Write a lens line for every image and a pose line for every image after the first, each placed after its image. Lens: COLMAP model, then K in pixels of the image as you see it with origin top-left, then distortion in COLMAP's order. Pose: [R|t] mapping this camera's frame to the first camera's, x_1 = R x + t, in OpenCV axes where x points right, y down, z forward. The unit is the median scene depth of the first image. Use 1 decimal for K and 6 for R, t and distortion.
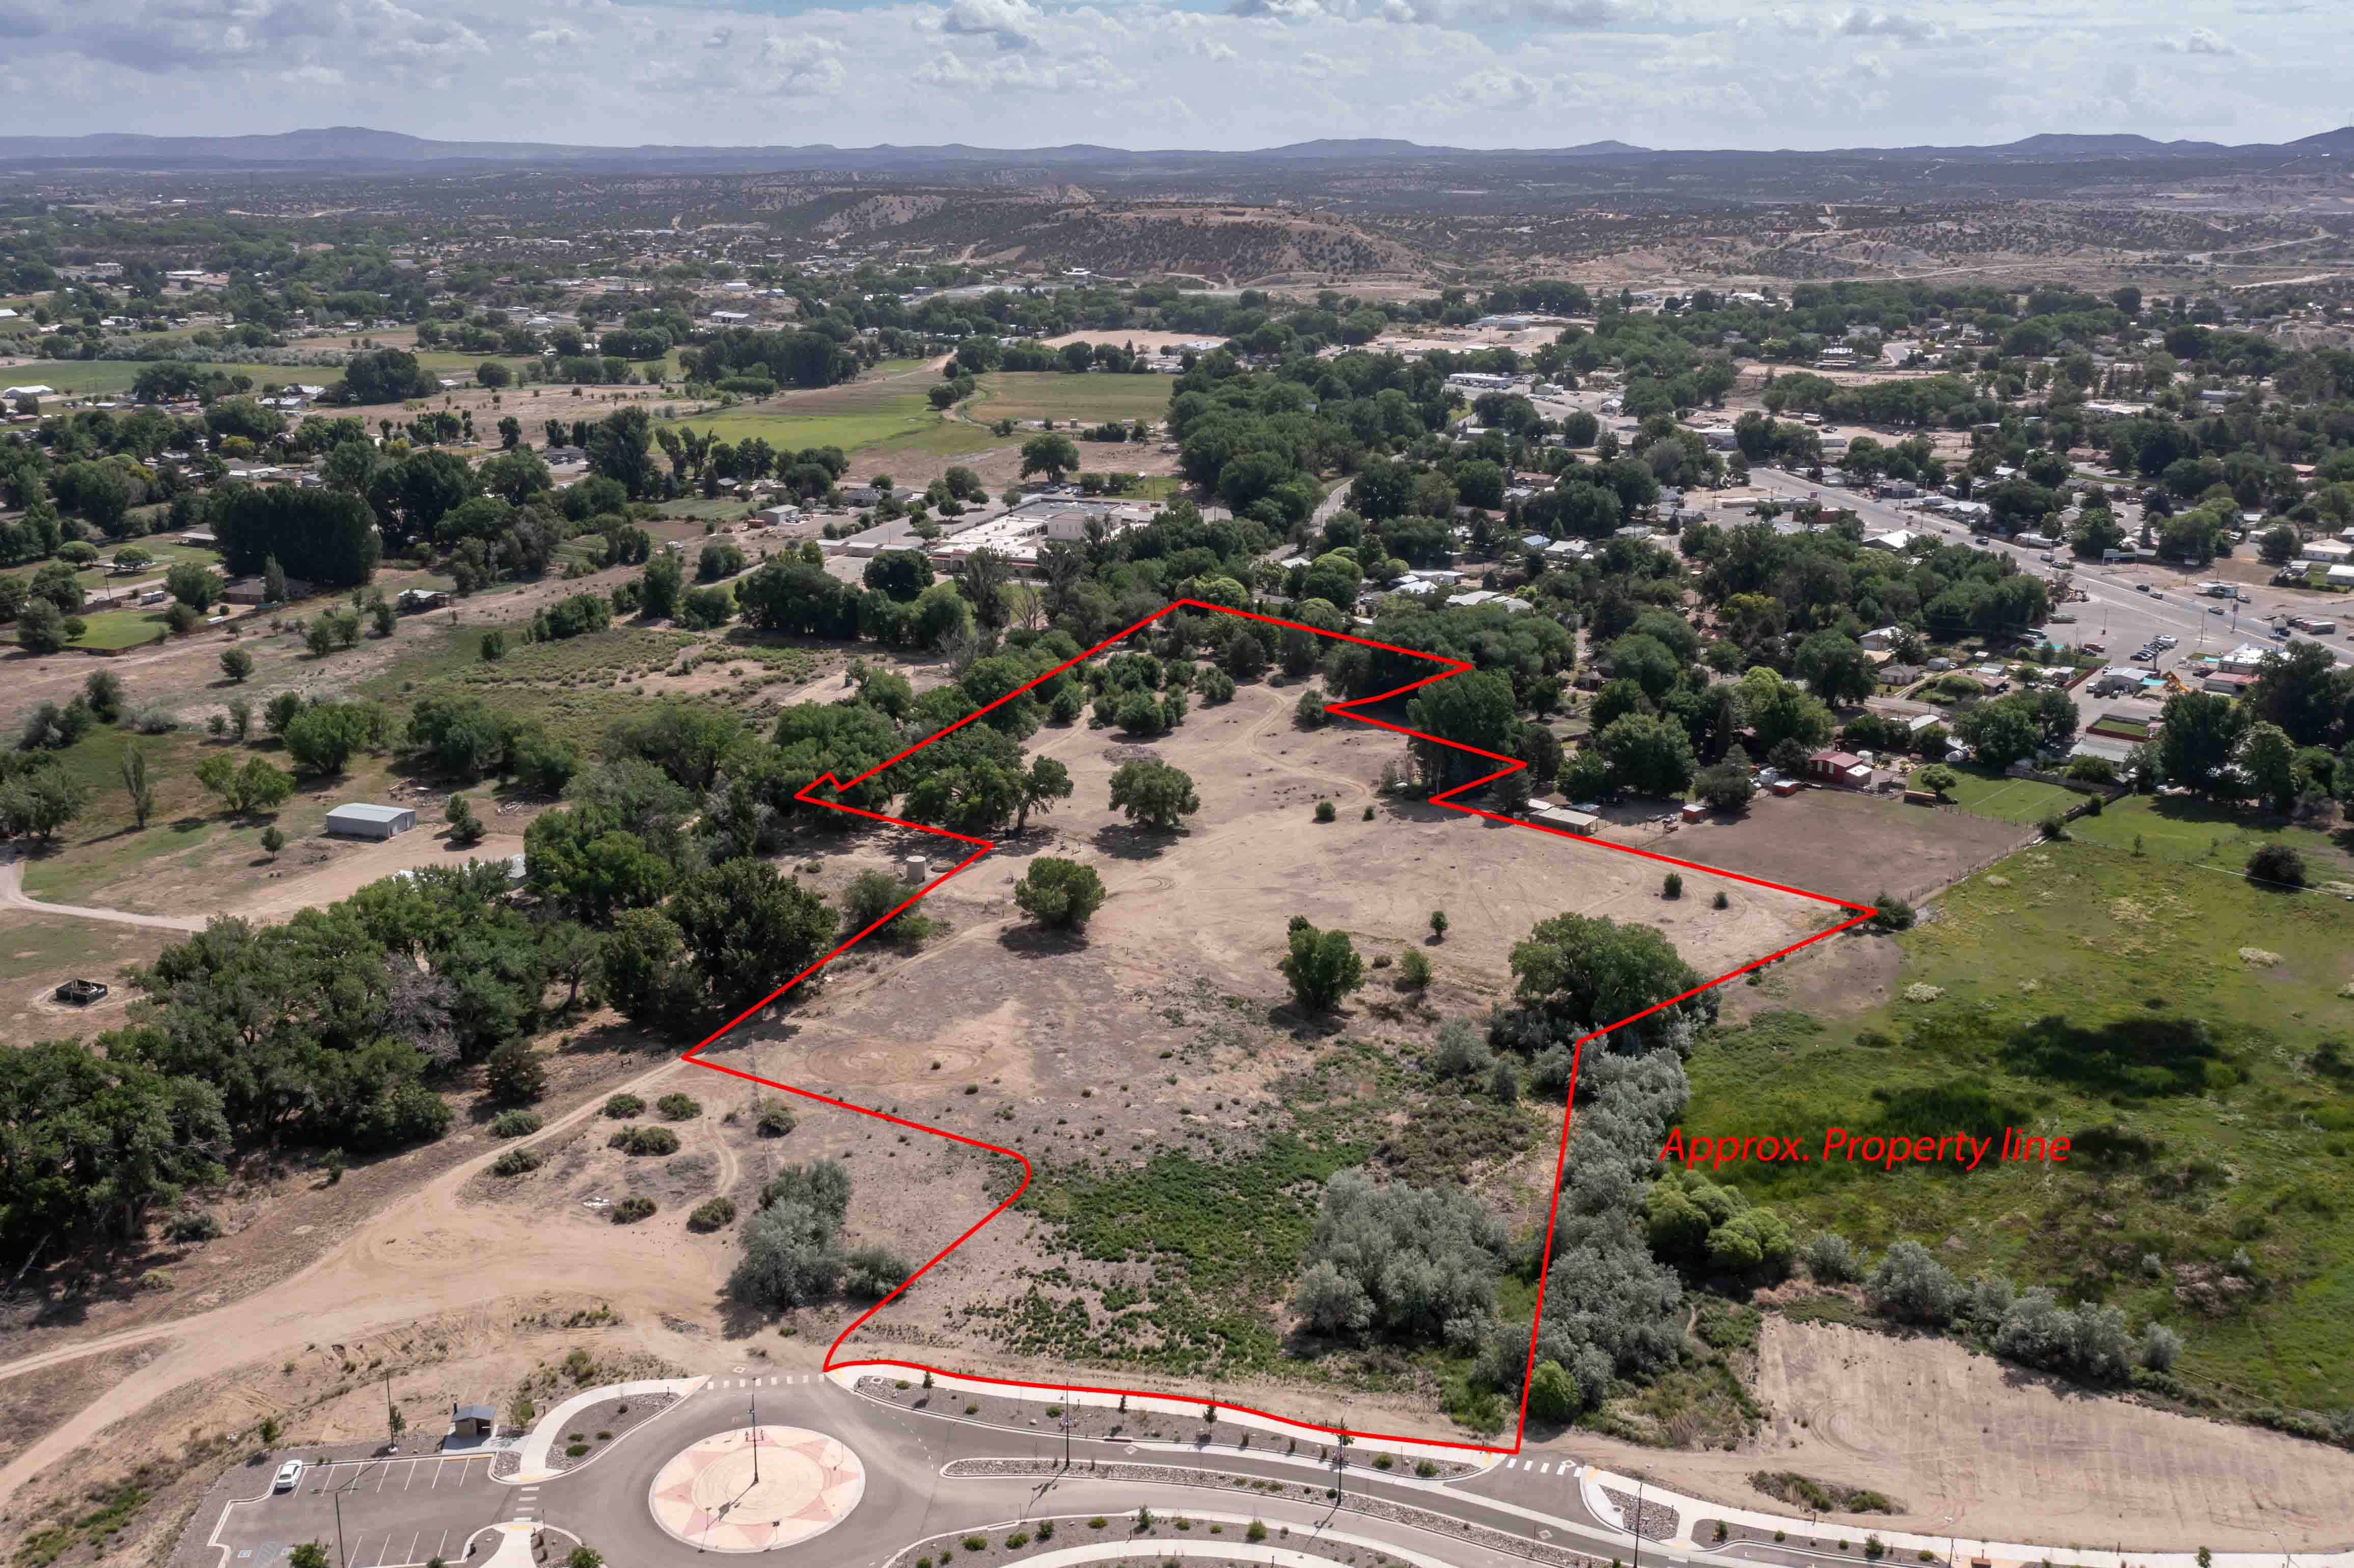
lens RADIAL K [[2335.7, 0, 1065.9], [0, 2335.7, 790.5], [0, 0, 1]] dist [-0.013563, 0.020281]
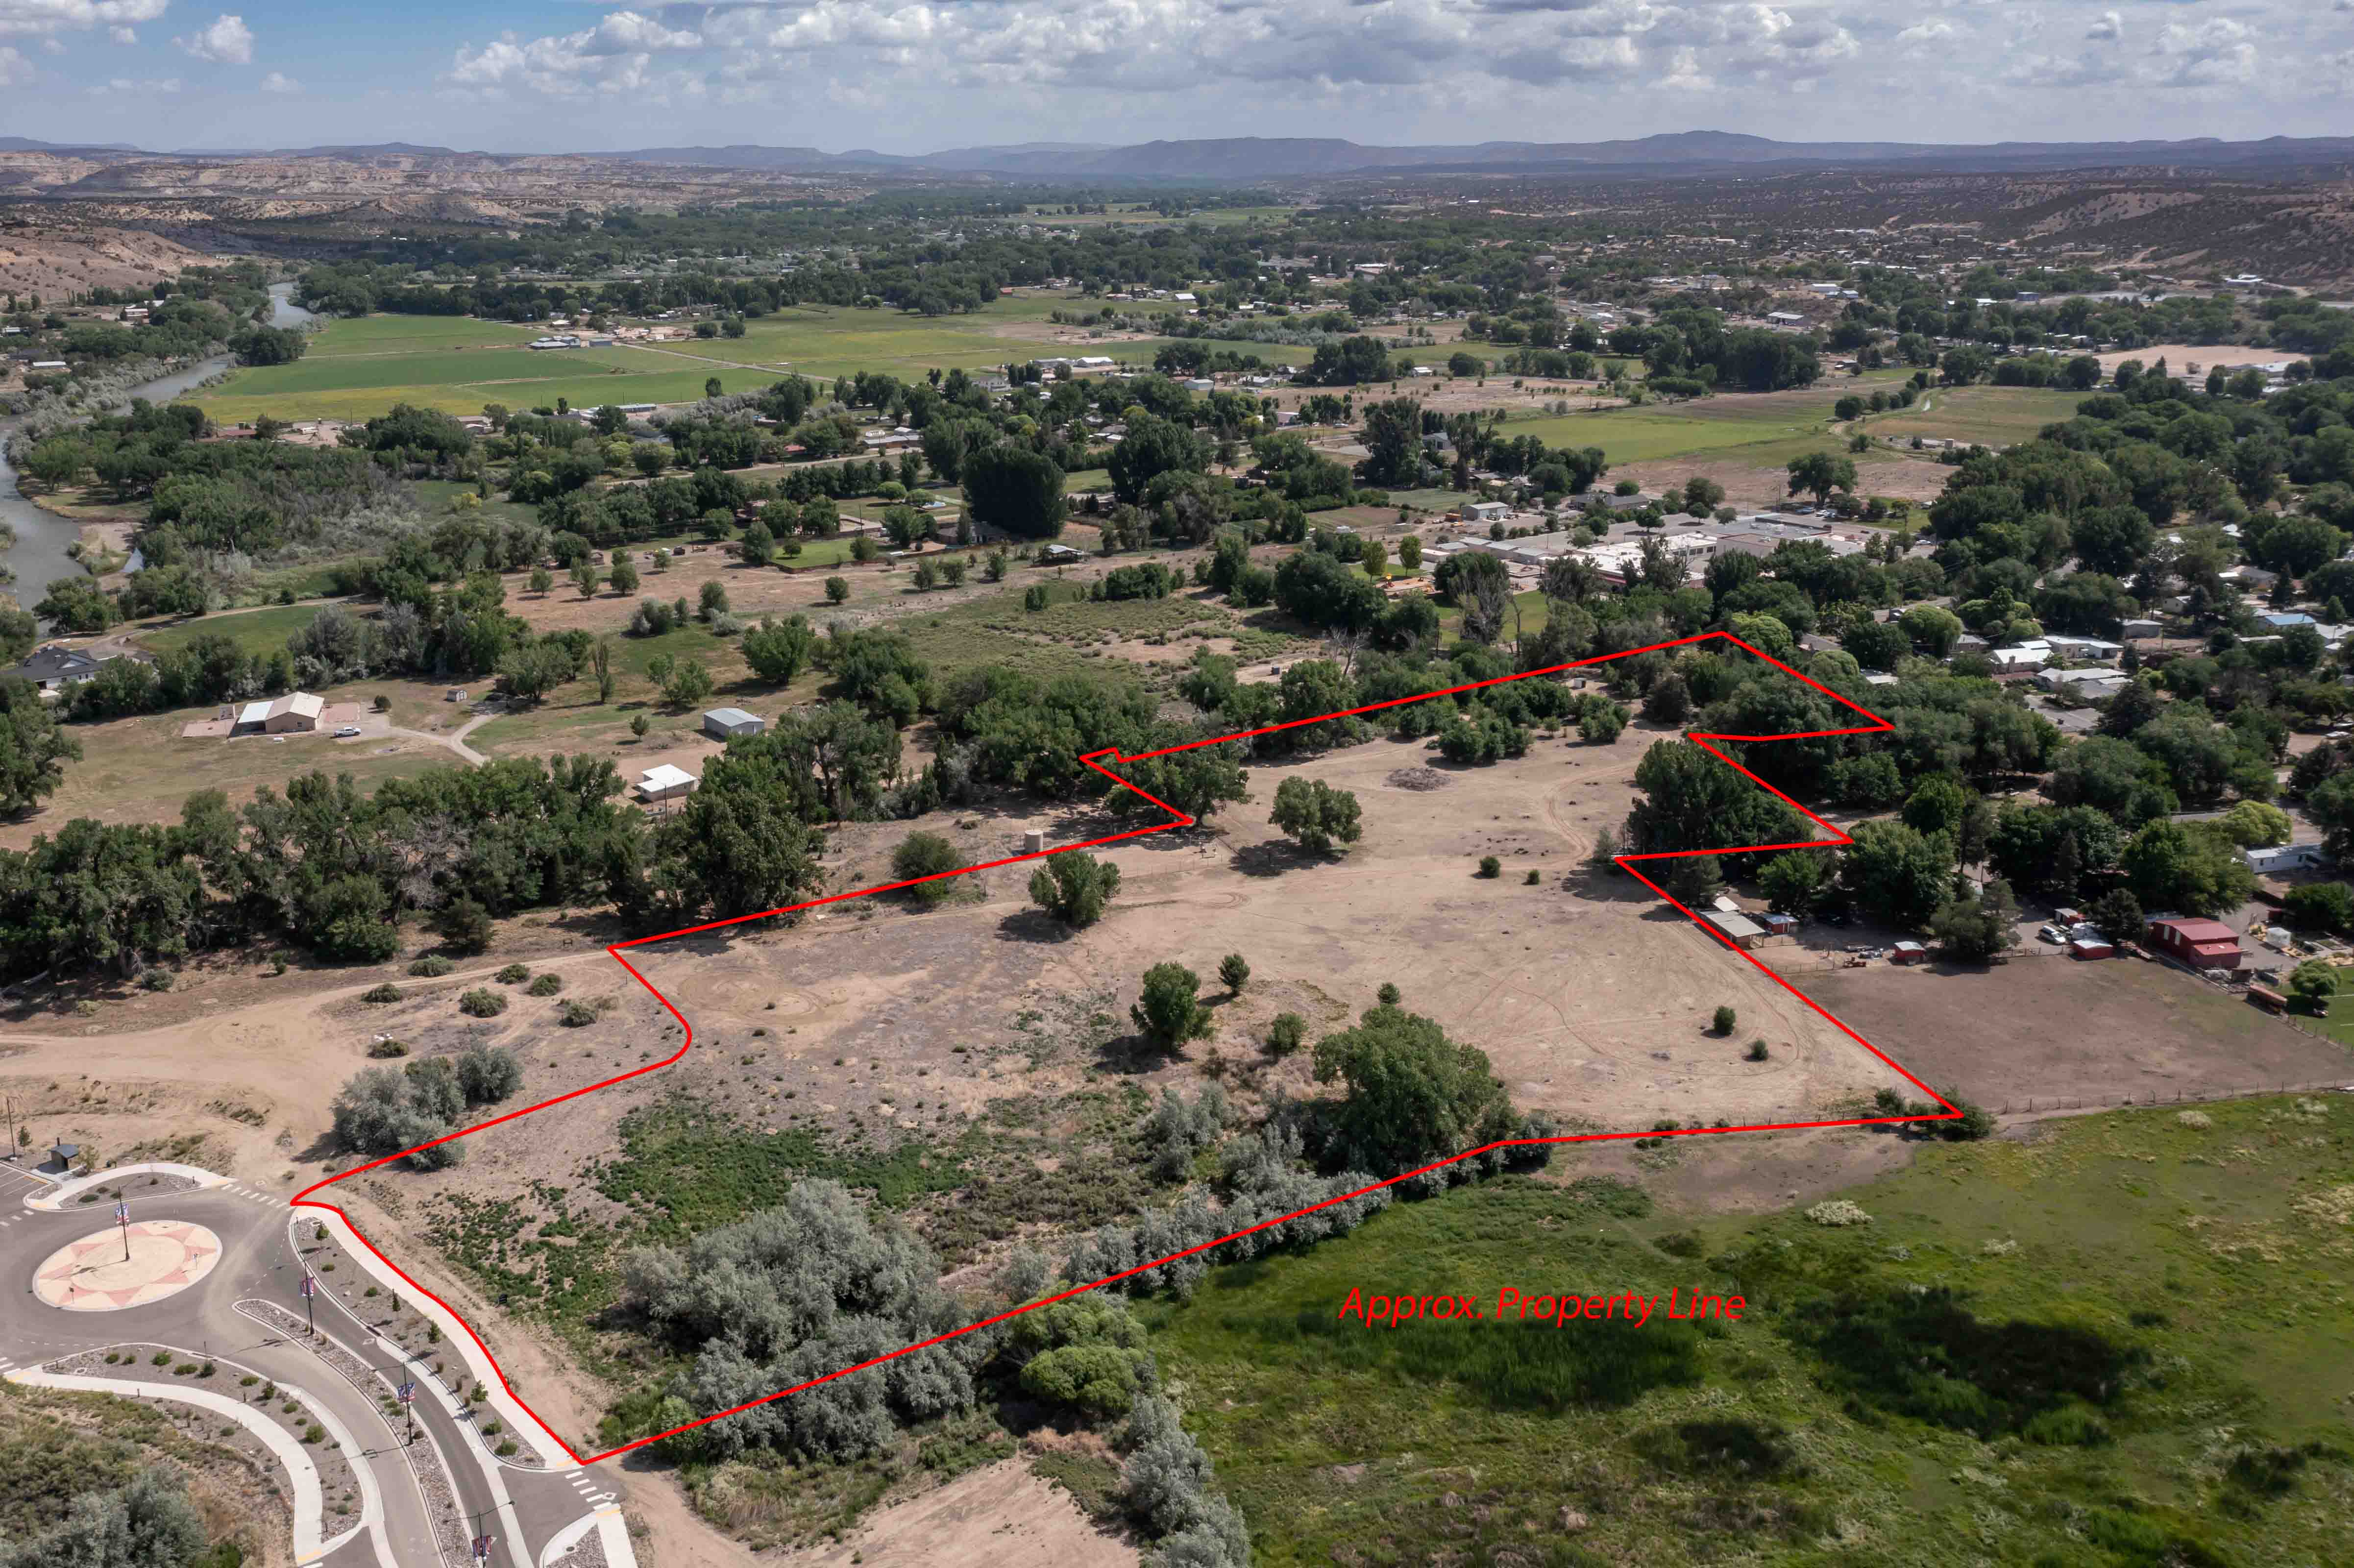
lens RADIAL K [[2096.4, 0, 842.4], [0, 2096.4, 778.5], [0, 0, 1]] dist [-0.012508, 0.009409]
pose [[0.770658, 0.163626, -0.615884, 0.675288], [-0.150080, 0.985891, 0.074133, -0.078488], [0.619324, 0.035301, 0.784342, 0.304659]]
